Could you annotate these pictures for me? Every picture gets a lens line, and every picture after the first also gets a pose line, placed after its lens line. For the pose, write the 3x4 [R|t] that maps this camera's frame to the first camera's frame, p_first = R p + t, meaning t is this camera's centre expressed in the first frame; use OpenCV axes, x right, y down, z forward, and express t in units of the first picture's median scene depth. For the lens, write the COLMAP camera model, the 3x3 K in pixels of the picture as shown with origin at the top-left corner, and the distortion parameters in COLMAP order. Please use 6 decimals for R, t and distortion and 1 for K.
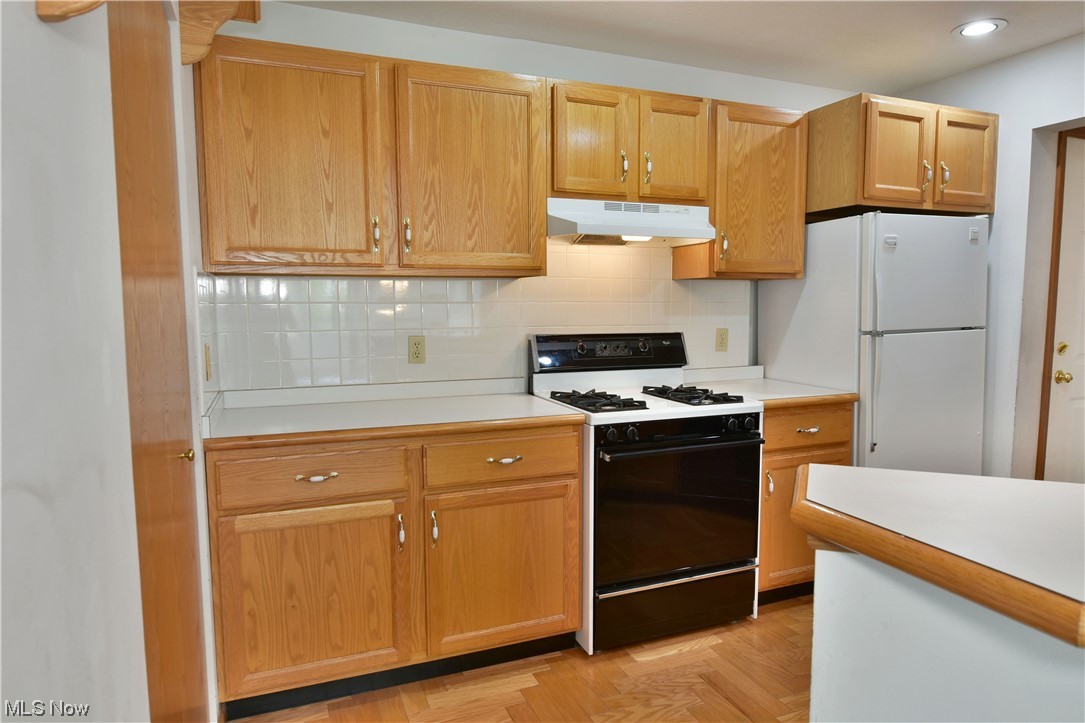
lens RADIAL K [[654.0, 0, 544.6], [0, 654.0, 364.1], [0, 0, 1]] dist [-0.013784, -0.004342]
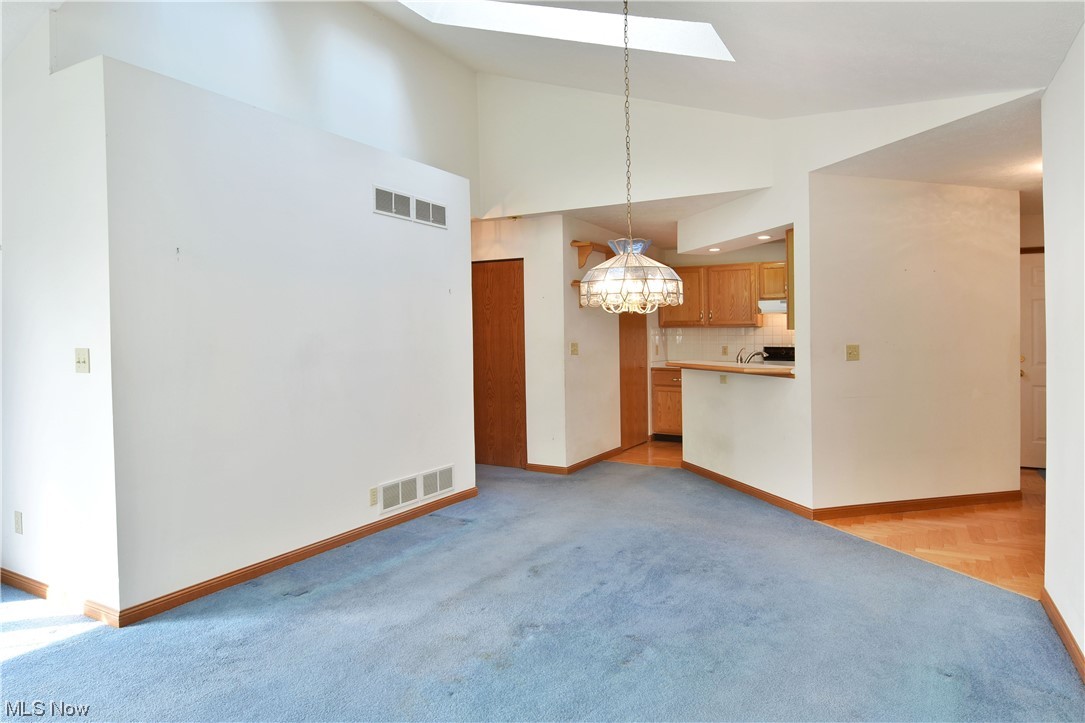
lens RADIAL K [[654.0, 0, 544.6], [0, 654.0, 364.1], [0, 0, 1]] dist [-0.013784, -0.004342]
pose [[0.634354, 0.034995, -0.772250, 1.692127], [-0.074320, 0.997108, -0.015864, 0.153784], [0.769462, 0.067457, 0.635120, -1.625918]]
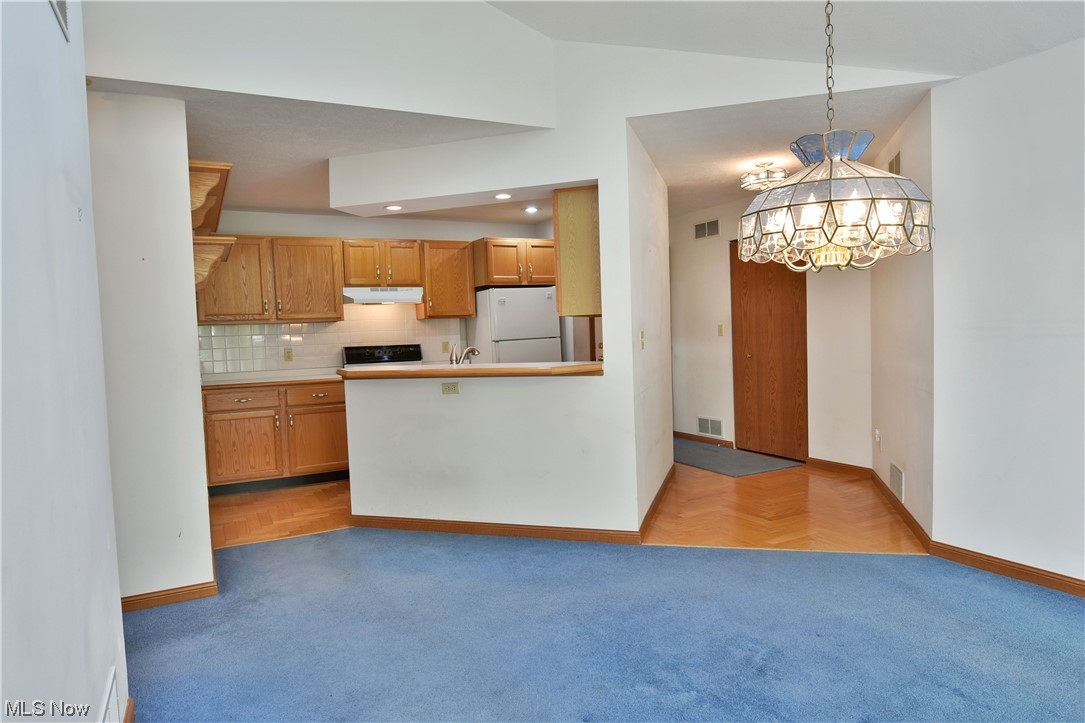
lens RADIAL K [[654.0, 0, 544.6], [0, 654.0, 364.1], [0, 0, 1]] dist [-0.013784, -0.004342]
pose [[0.994174, -0.036650, 0.101362, 0.470626], [0.040890, 0.998360, -0.040072, 0.140466], [-0.099727, 0.043983, 0.994042, -1.370743]]
